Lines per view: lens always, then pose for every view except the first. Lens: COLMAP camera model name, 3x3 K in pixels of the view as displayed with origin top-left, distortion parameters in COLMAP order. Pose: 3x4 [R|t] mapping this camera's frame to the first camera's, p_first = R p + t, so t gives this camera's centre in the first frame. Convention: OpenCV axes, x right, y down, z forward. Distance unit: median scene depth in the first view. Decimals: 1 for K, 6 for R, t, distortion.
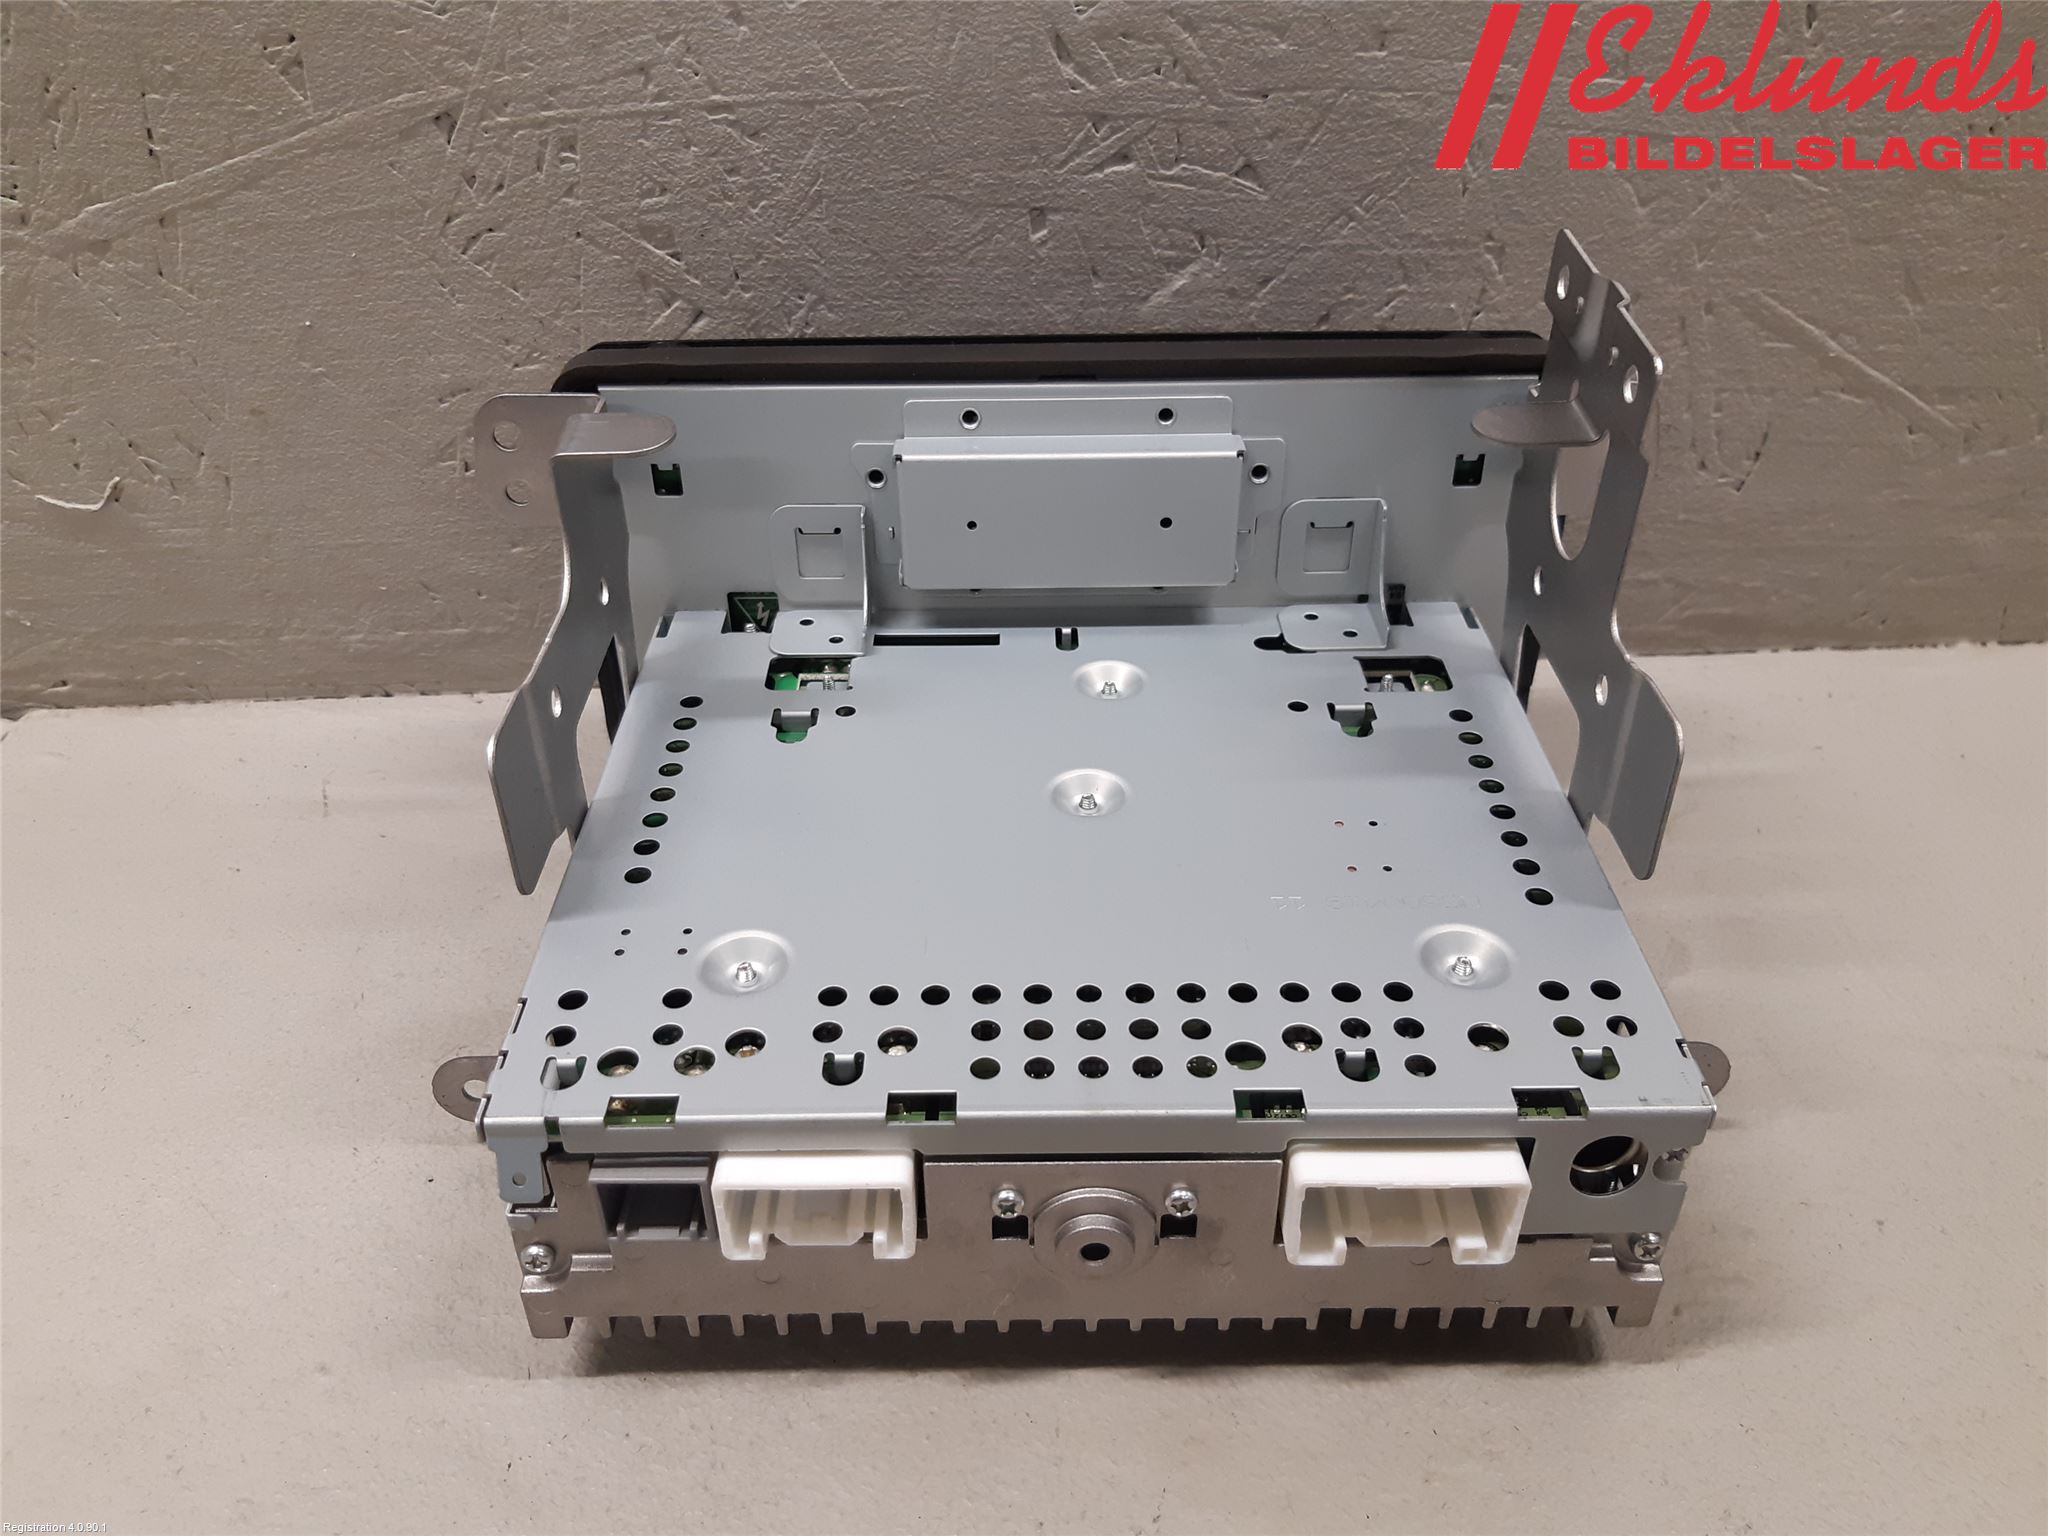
lens RADIAL K [[1612.7, 0, 1024.0], [0, 1612.7, 768.0], [0, 0, 1]] dist [0.012071, -0.067249]
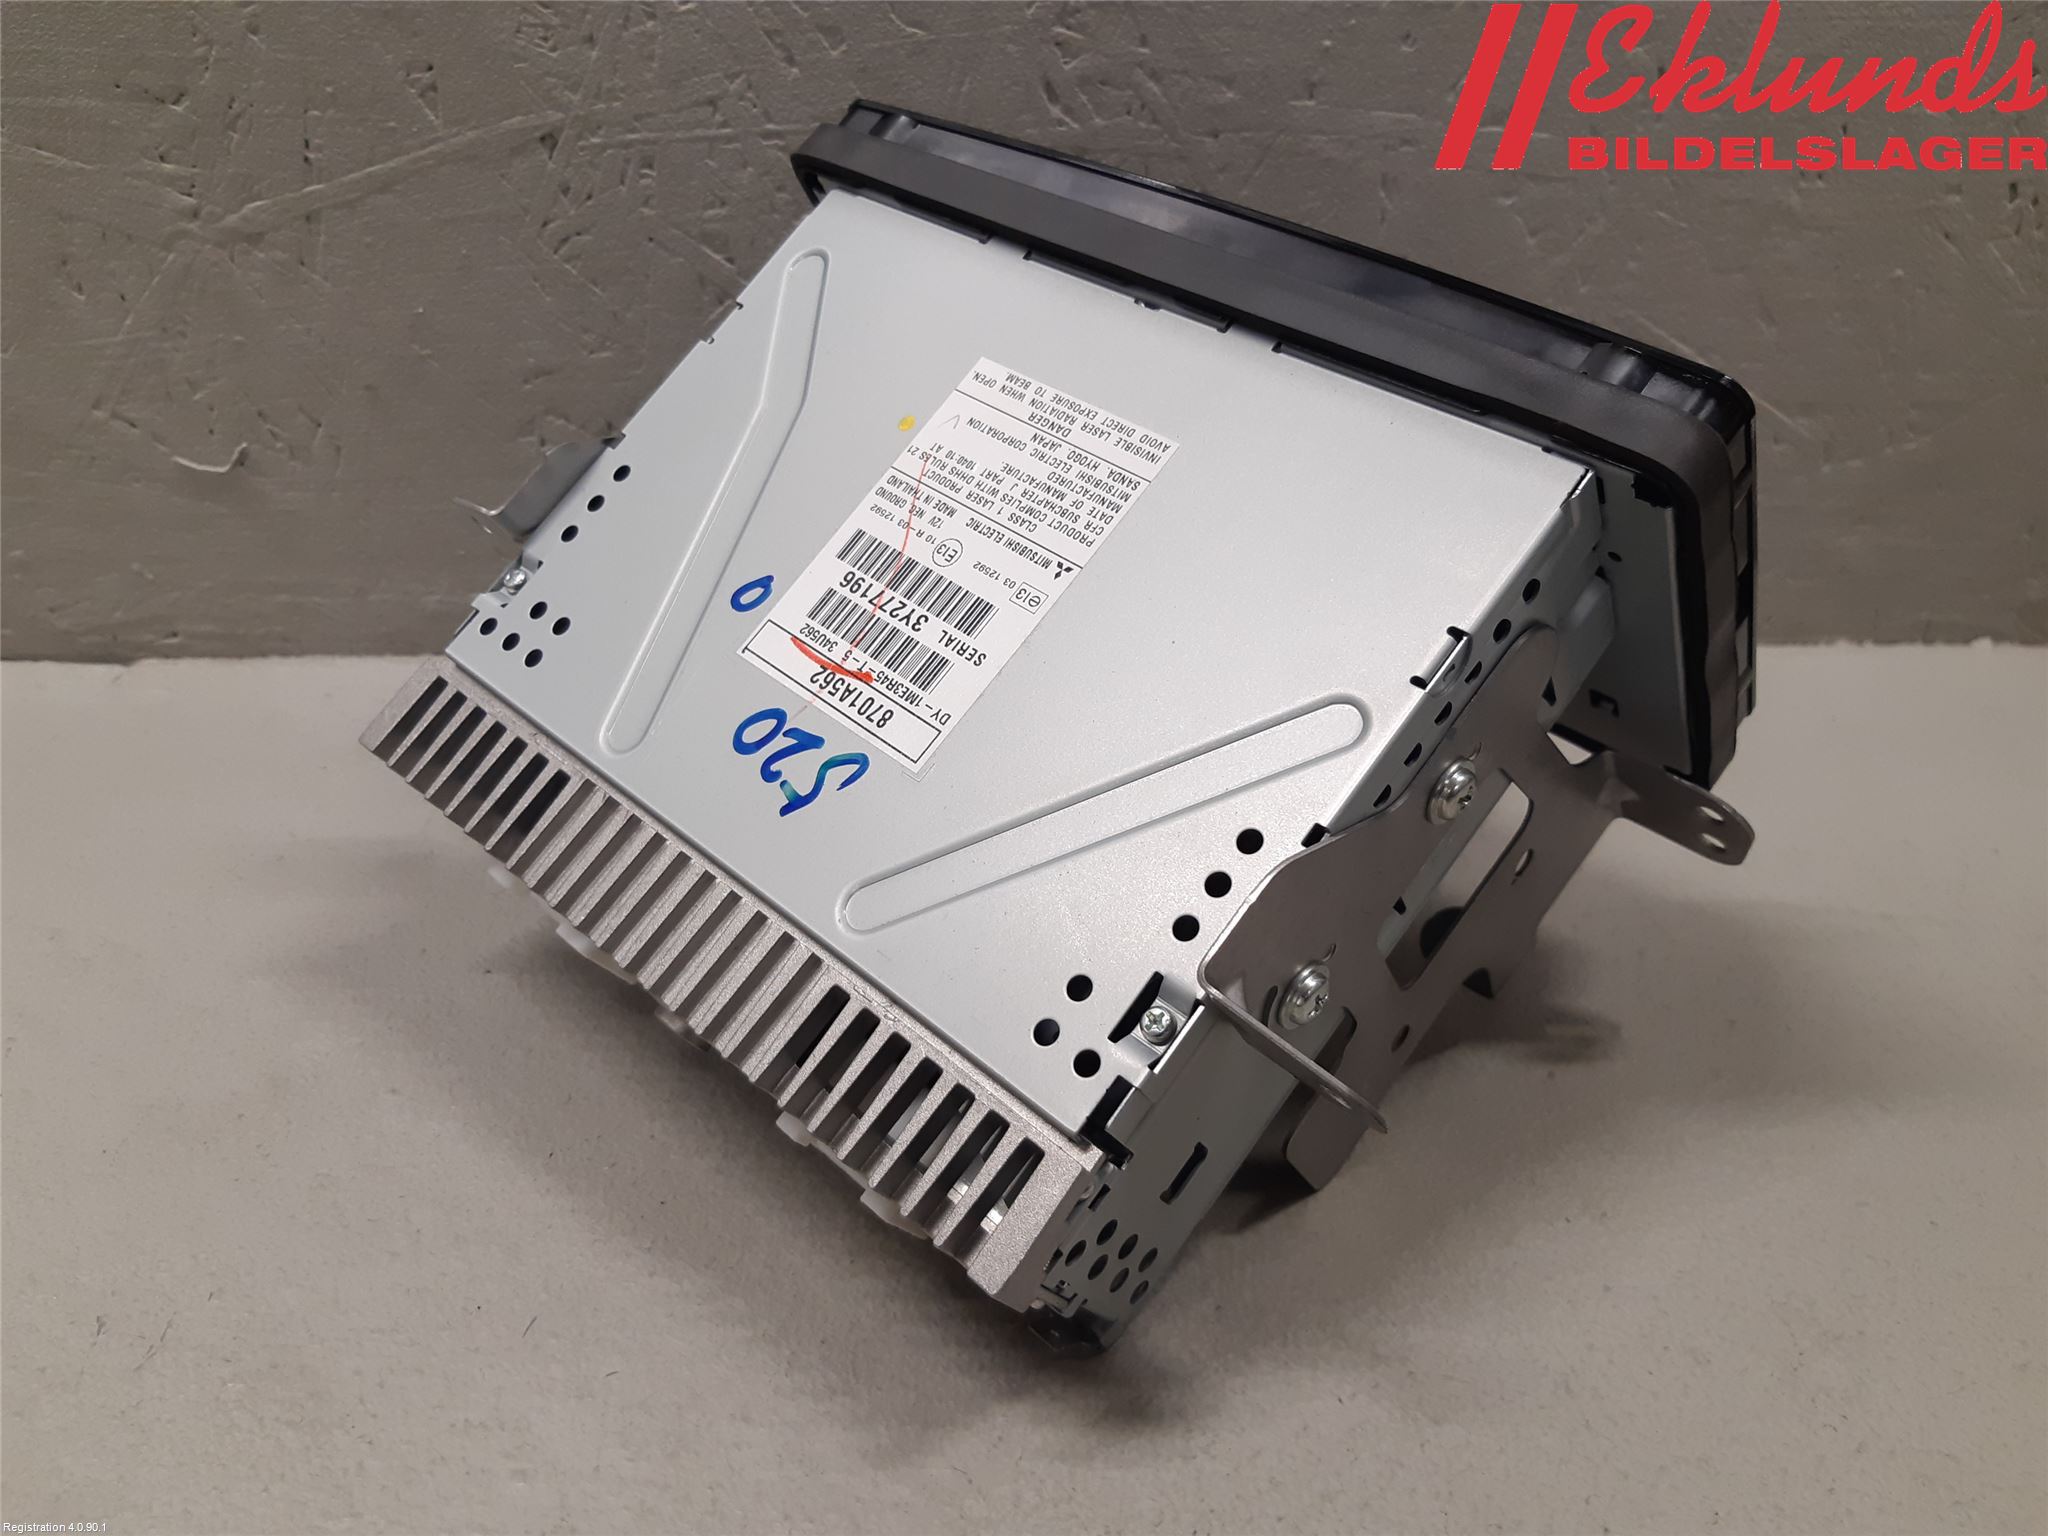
lens RADIAL K [[1612.7, 0, 1024.0], [0, 1612.7, 768.0], [0, 0, 1]] dist [0.012071, -0.067249]
pose [[0.999786, 0.019856, -0.005786, 0.019624], [-0.020454, 0.990685, -0.134632, 0.227448], [0.003059, 0.134721, 0.990879, -0.151756]]
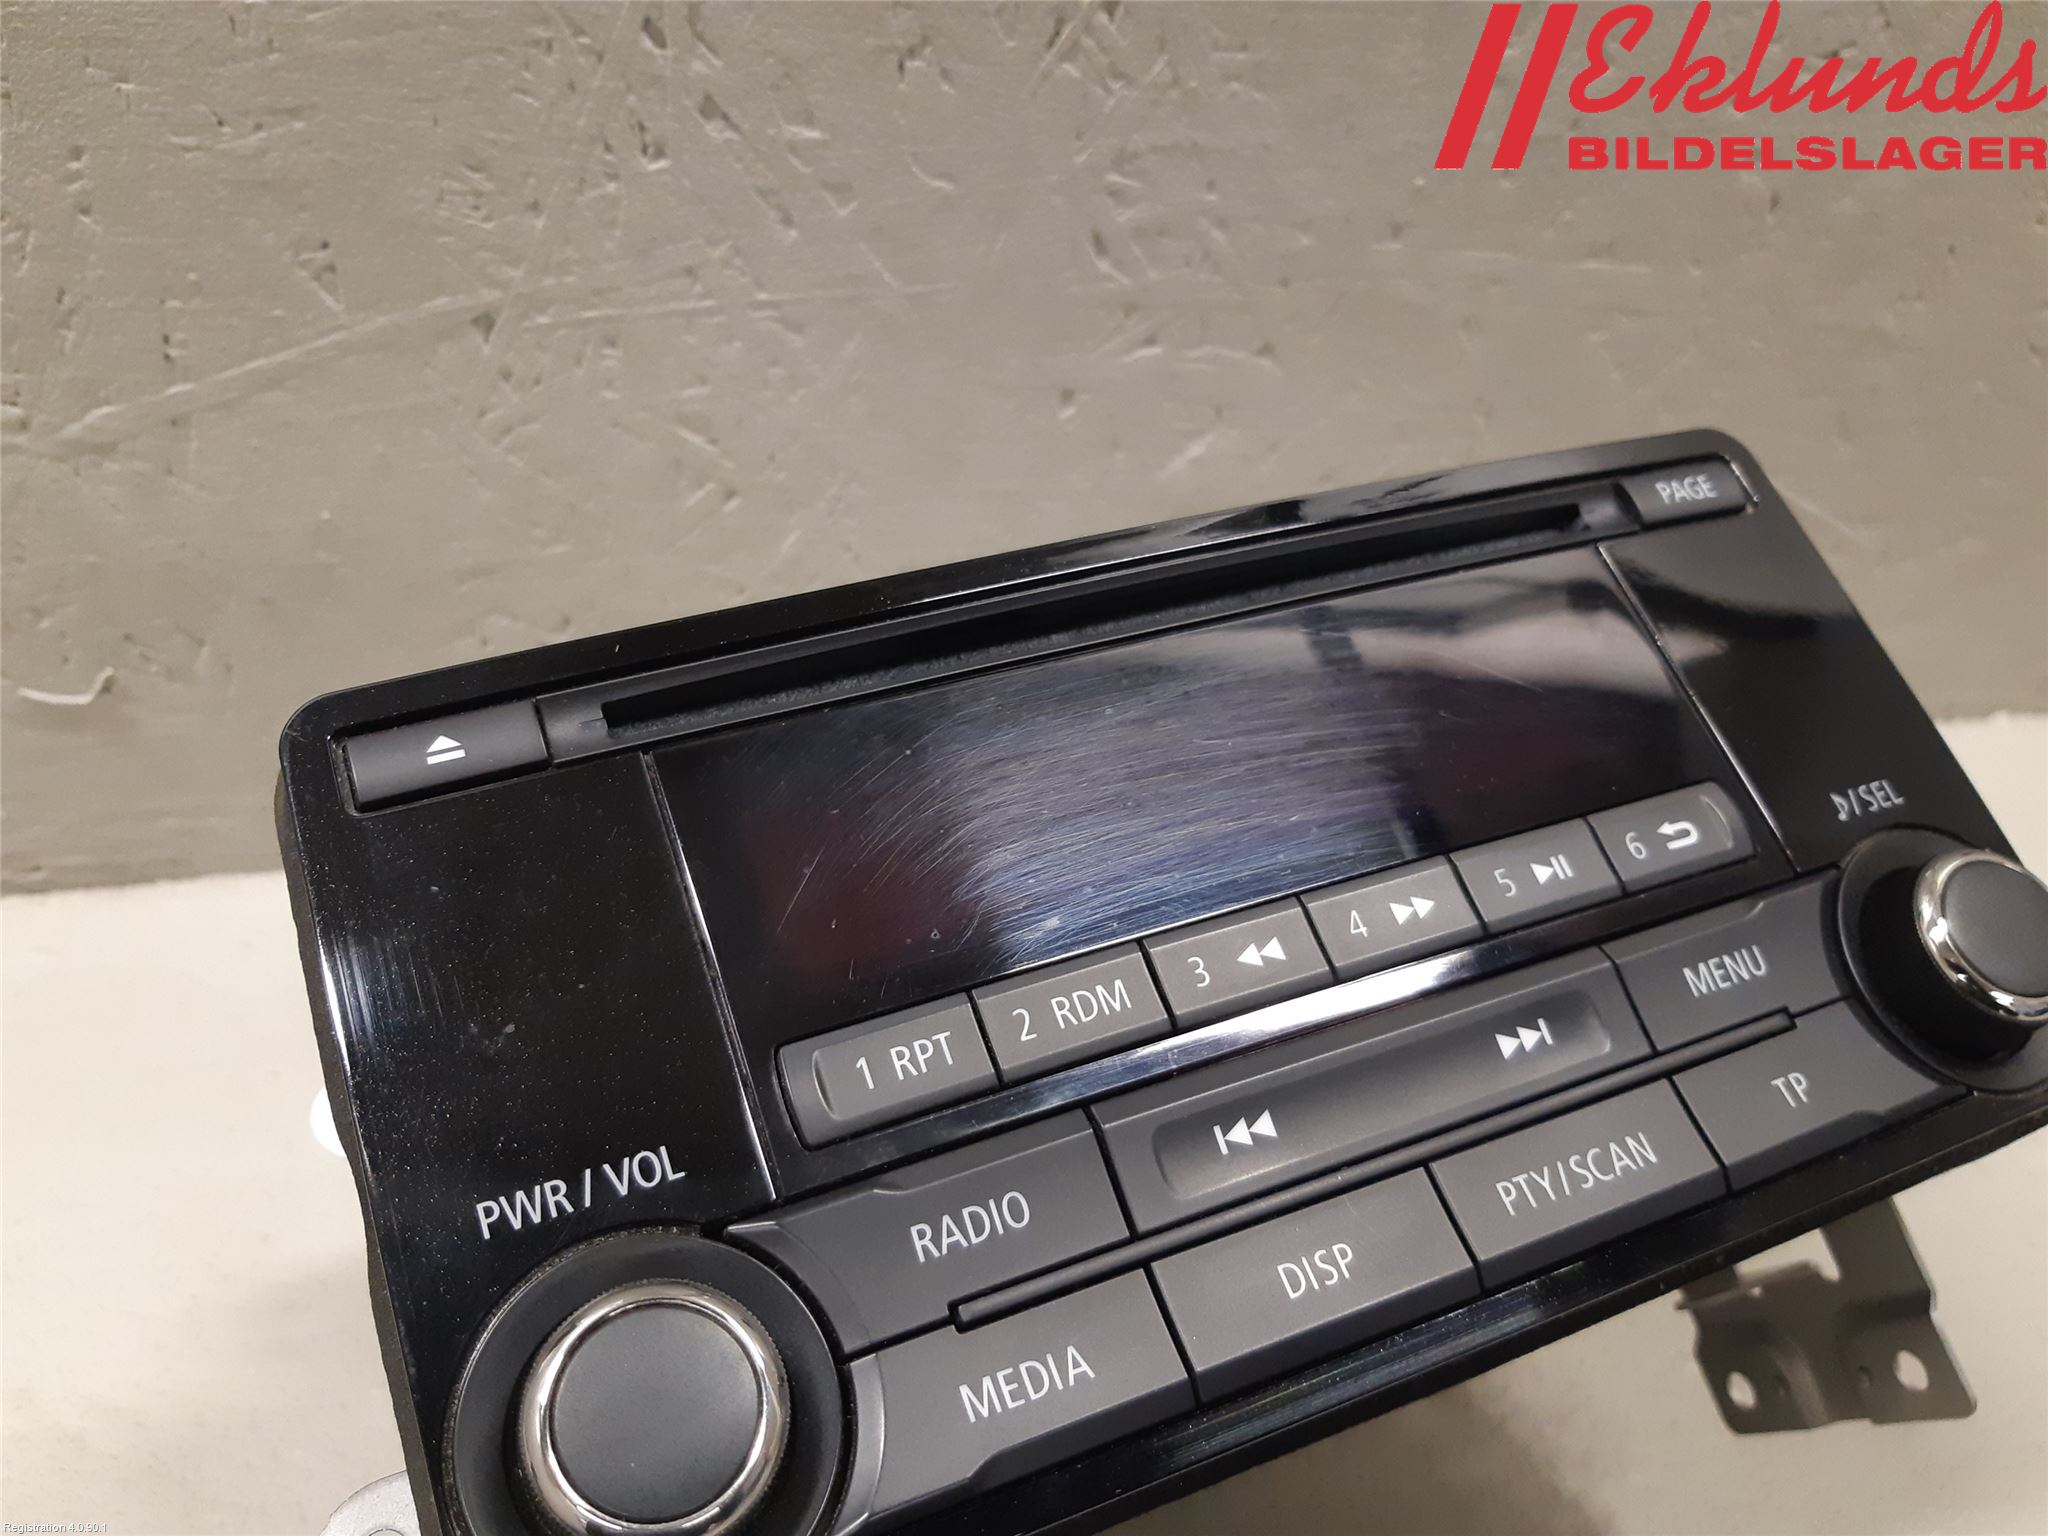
lens RADIAL K [[1612.7, 0, 1024.0], [0, 1612.7, 768.0], [0, 0, 1]] dist [0.012071, -0.067249]
pose [[0.990778, -0.048877, 0.126374, -0.167251], [0.046476, 0.998680, 0.021883, -0.133454], [-0.127277, -0.015808, 0.991741, -0.024831]]
